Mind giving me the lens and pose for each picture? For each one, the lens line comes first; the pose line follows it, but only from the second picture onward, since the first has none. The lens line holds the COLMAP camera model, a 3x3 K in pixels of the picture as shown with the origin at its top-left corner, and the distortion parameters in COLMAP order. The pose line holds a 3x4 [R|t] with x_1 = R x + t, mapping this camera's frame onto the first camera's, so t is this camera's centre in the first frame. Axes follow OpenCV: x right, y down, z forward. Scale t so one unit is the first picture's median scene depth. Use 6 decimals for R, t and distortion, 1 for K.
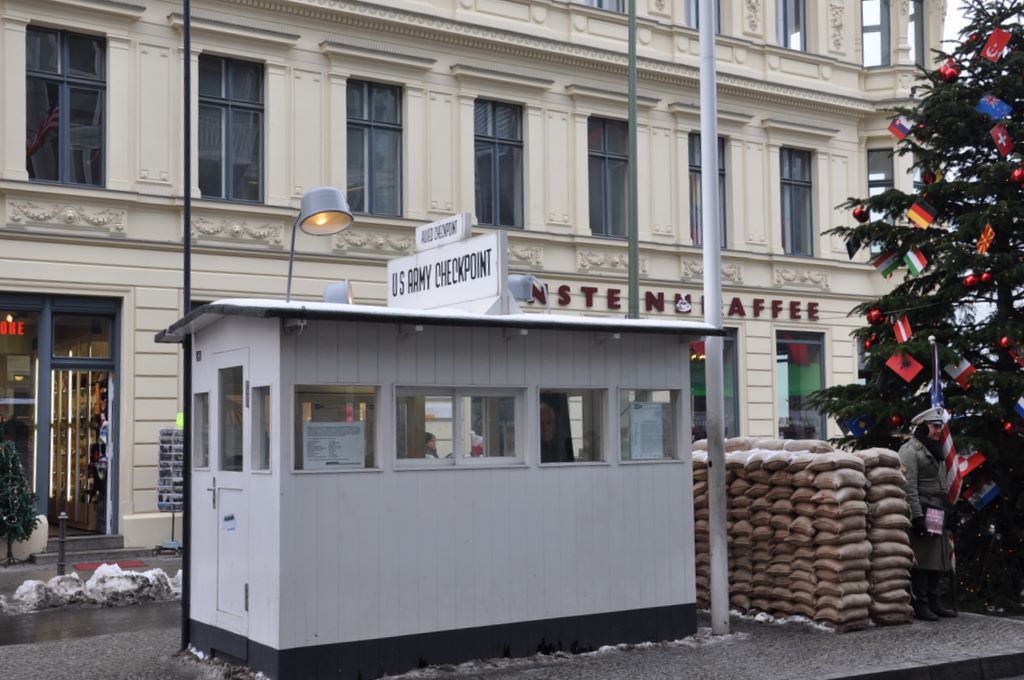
lens RADIAL K [[1225.2, 0, 512.0], [0, 1225.2, 340.0], [0, 0, 1]] dist [0.058007, 0.028507]
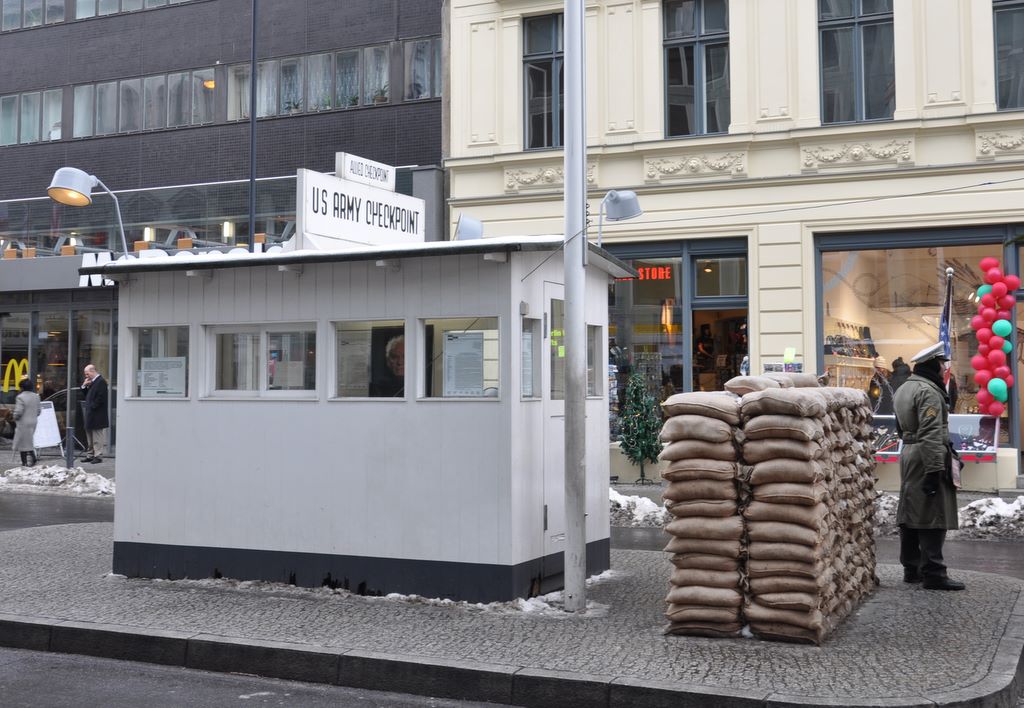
lens RADIAL K [[1247.7, 0, 512.5], [0, 1247.7, 228.0], [0, 0, 1]] dist [0.015575, -0.029244]
pose [[0.548173, -0.091306, -0.831366, 0.839655], [0.060794, 0.995744, -0.069273, 0.036641], [0.834152, -0.012569, 0.551391, 0.487190]]
